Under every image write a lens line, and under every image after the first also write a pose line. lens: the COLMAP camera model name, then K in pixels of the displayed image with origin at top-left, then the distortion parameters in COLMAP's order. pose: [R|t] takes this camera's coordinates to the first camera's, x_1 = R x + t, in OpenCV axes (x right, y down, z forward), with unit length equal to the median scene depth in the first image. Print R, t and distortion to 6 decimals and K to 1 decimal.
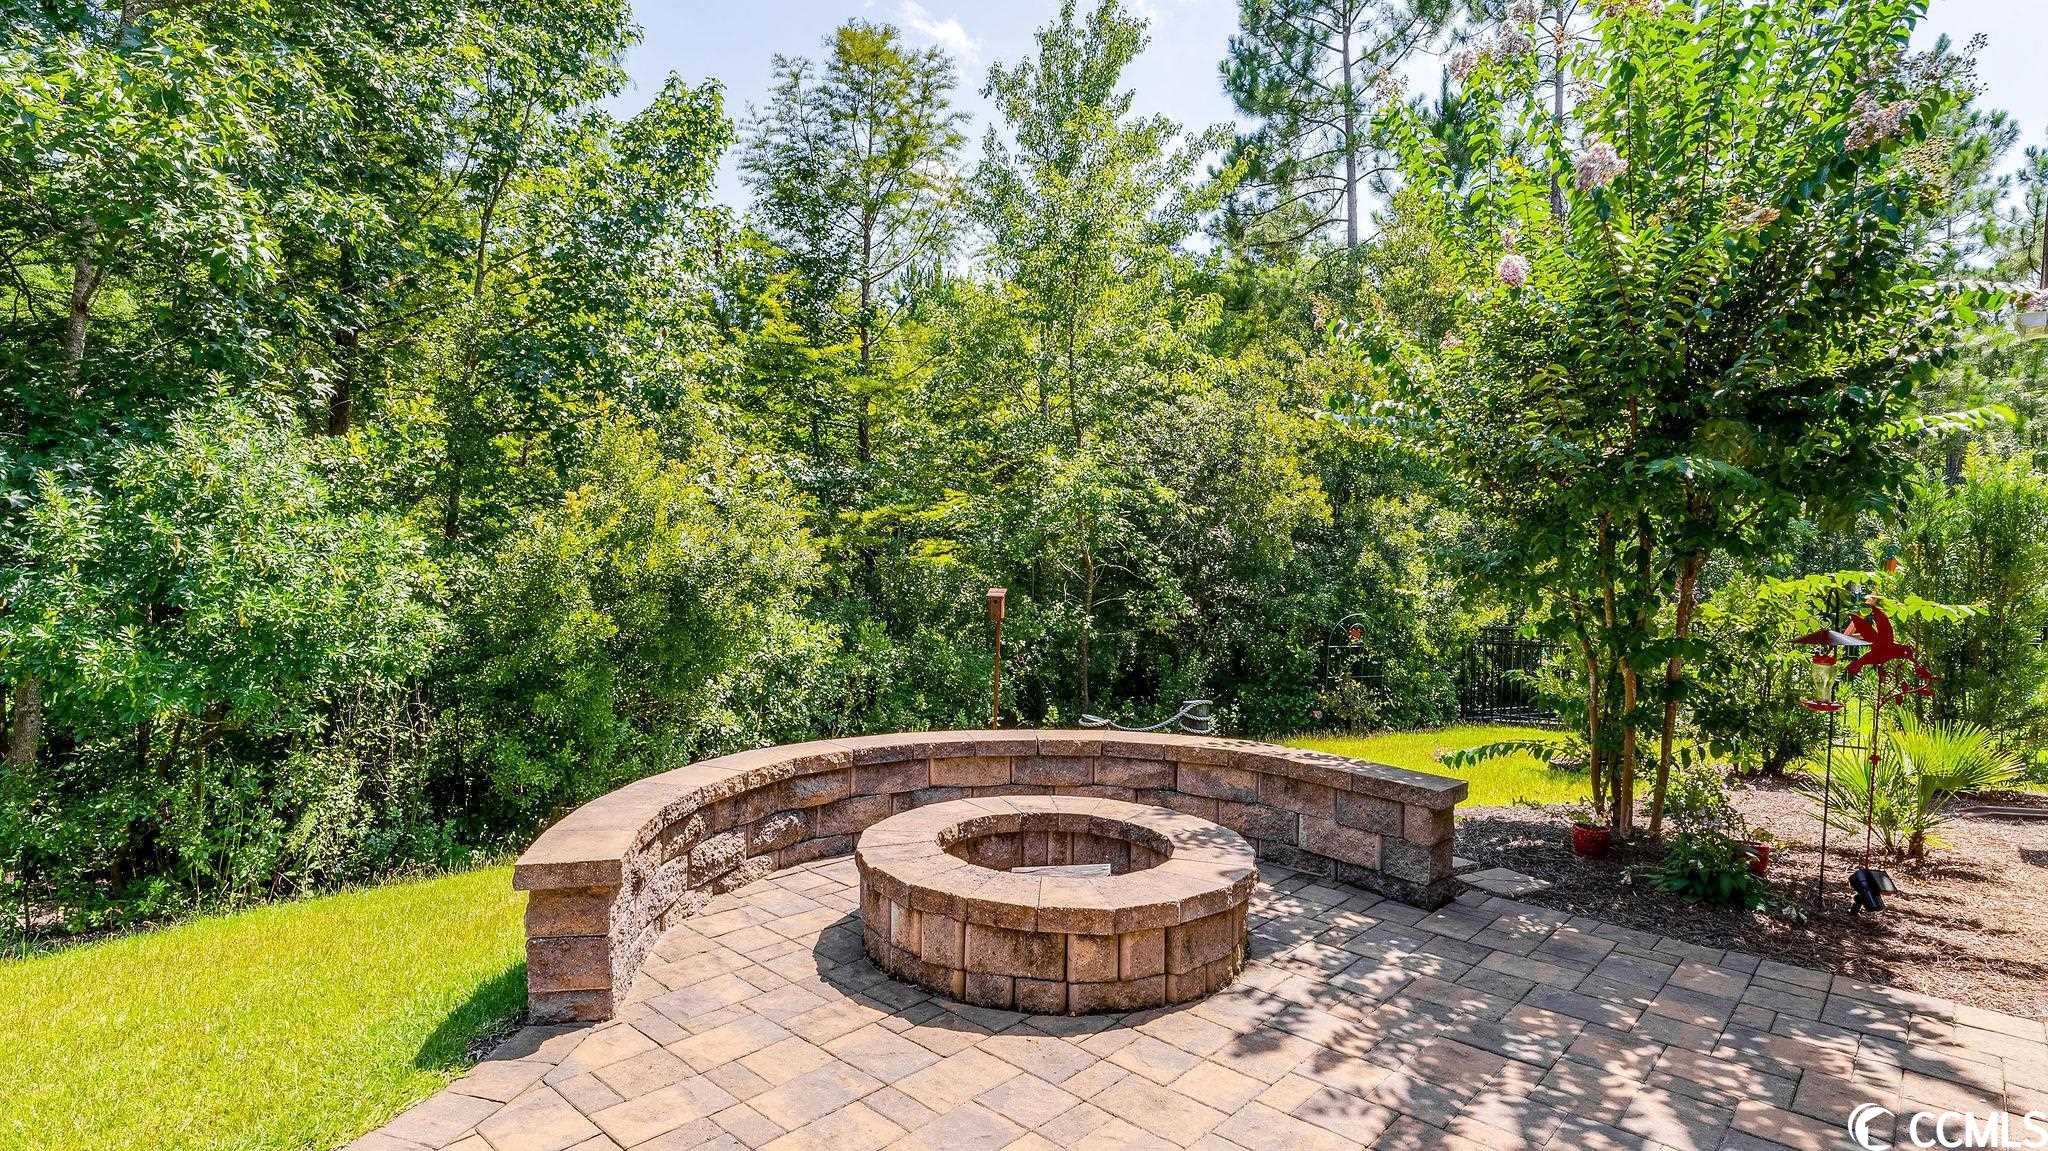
lens RADIAL K [[1024.4, 0, 1018.7], [0, 1024.4, 563.4], [0, 0, 1]] dist [0.000415, 0.000111]
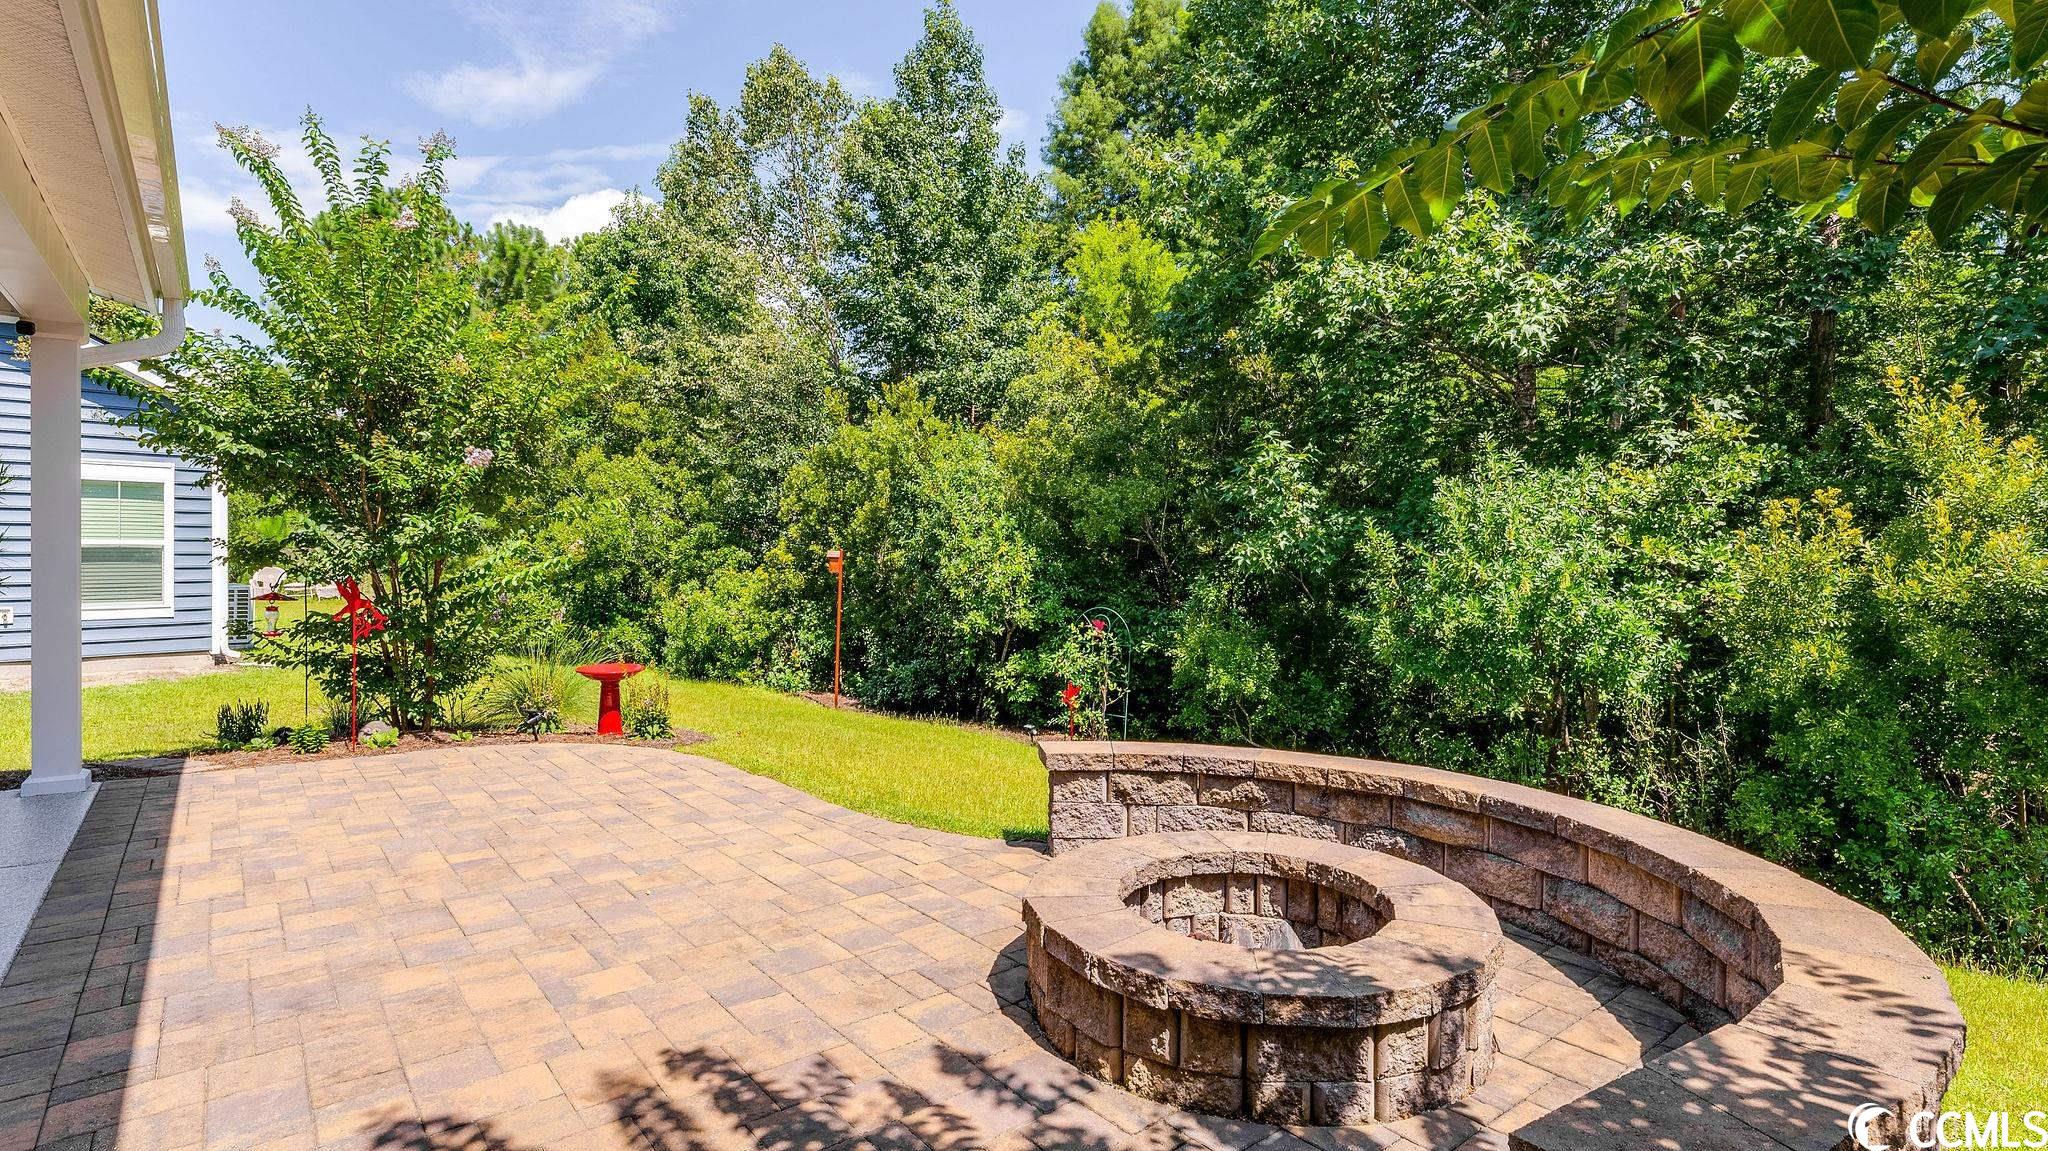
lens RADIAL K [[990.9, 0, 1017.4], [0, 990.9, 545.8], [0, 0, 1]] dist [-0.003108, -0.000930]
pose [[-0.136874, -0.029219, -0.990157, 0.378175], [-0.026166, 0.999323, -0.025873, 0.003825], [0.990243, 0.022367, -0.137546, 0.386613]]
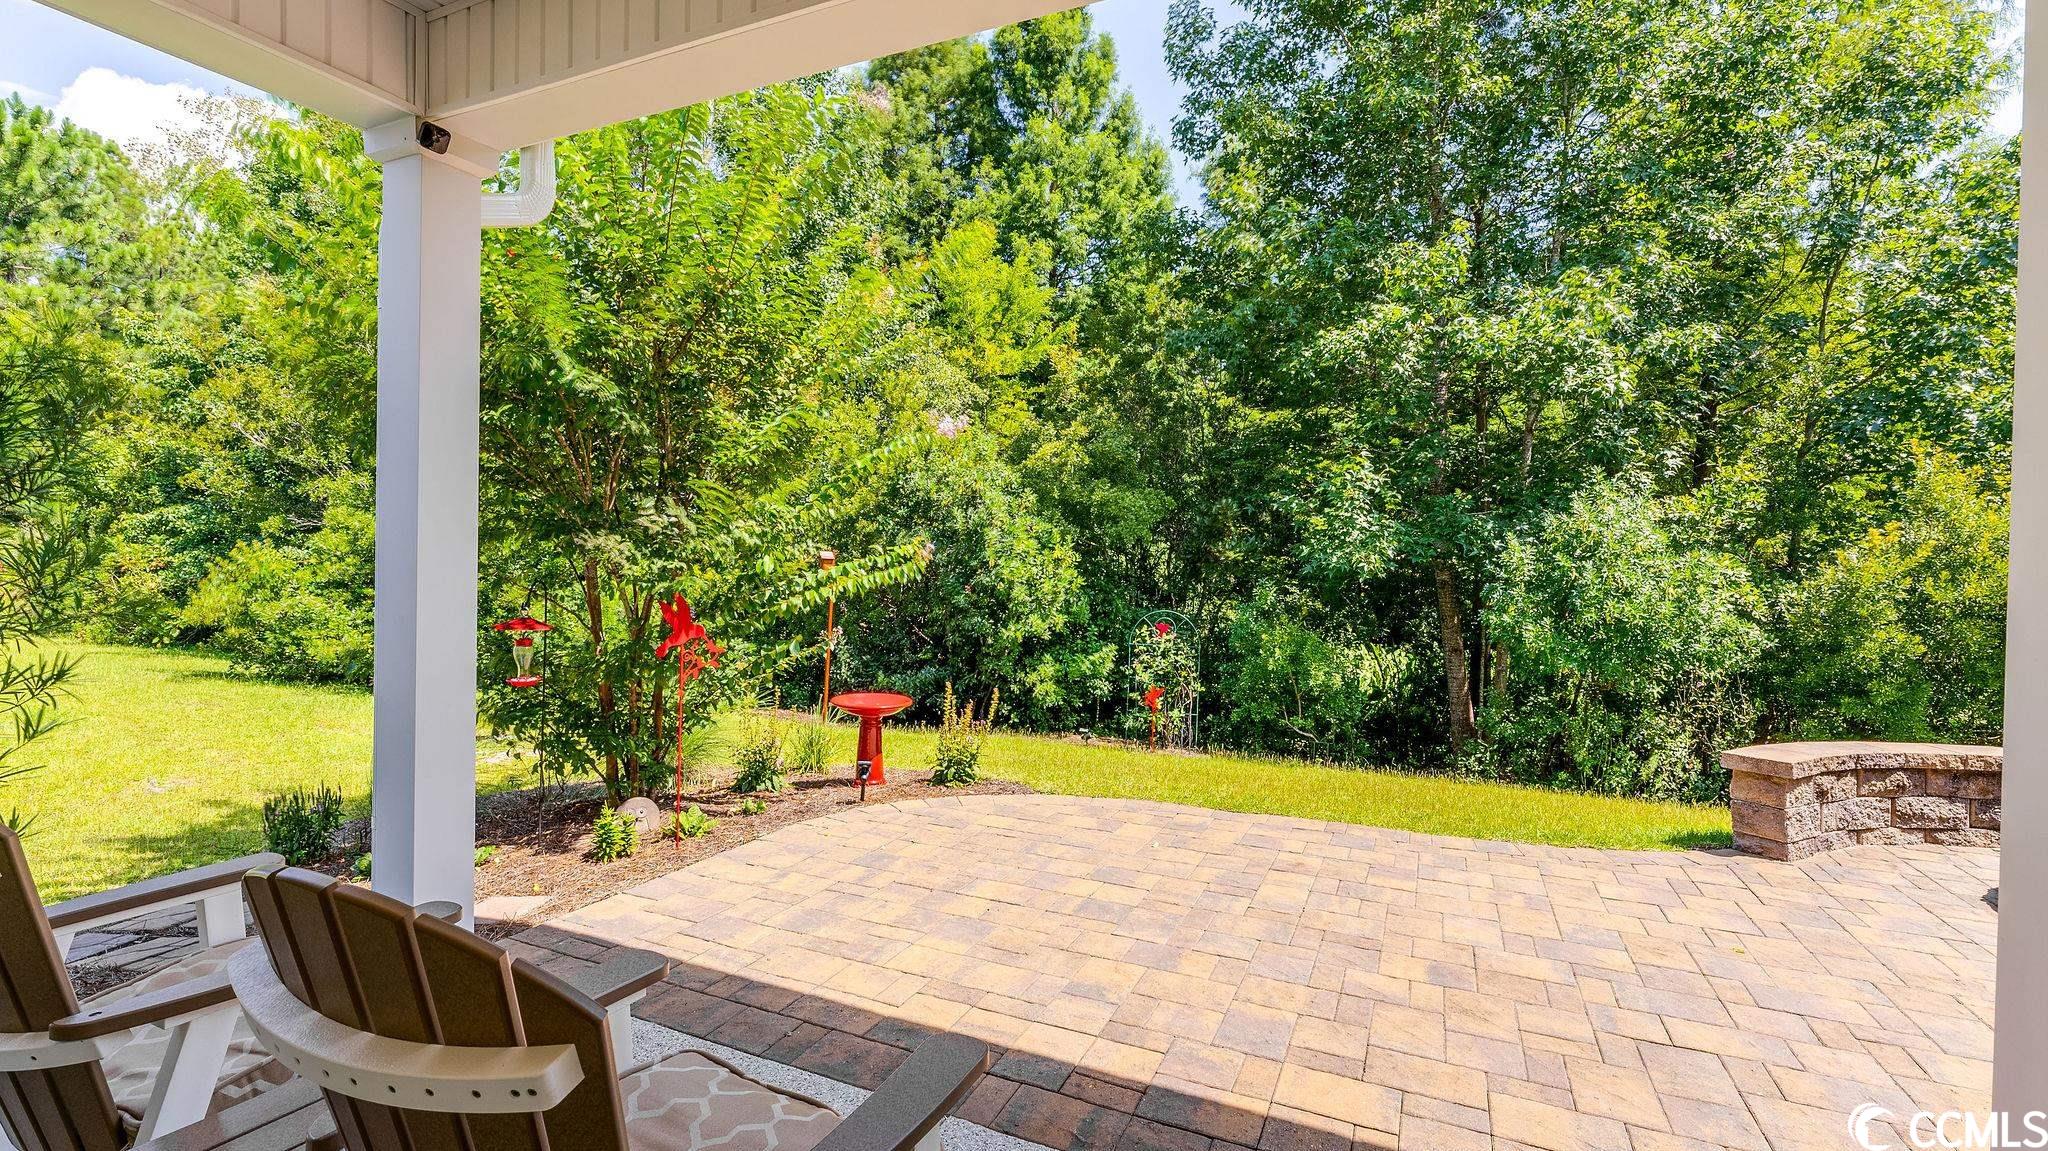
lens RADIAL K [[908.3, 0, 1020.5], [0, 908.3, 551.0], [0, 0, 1]] dist [0.000798, 0.000462]
pose [[0.307801, -0.018526, -0.951270, 0.207559], [-0.025480, 0.999291, -0.027706, 0.007203], [0.951110, 0.032766, 0.307111, -0.210234]]
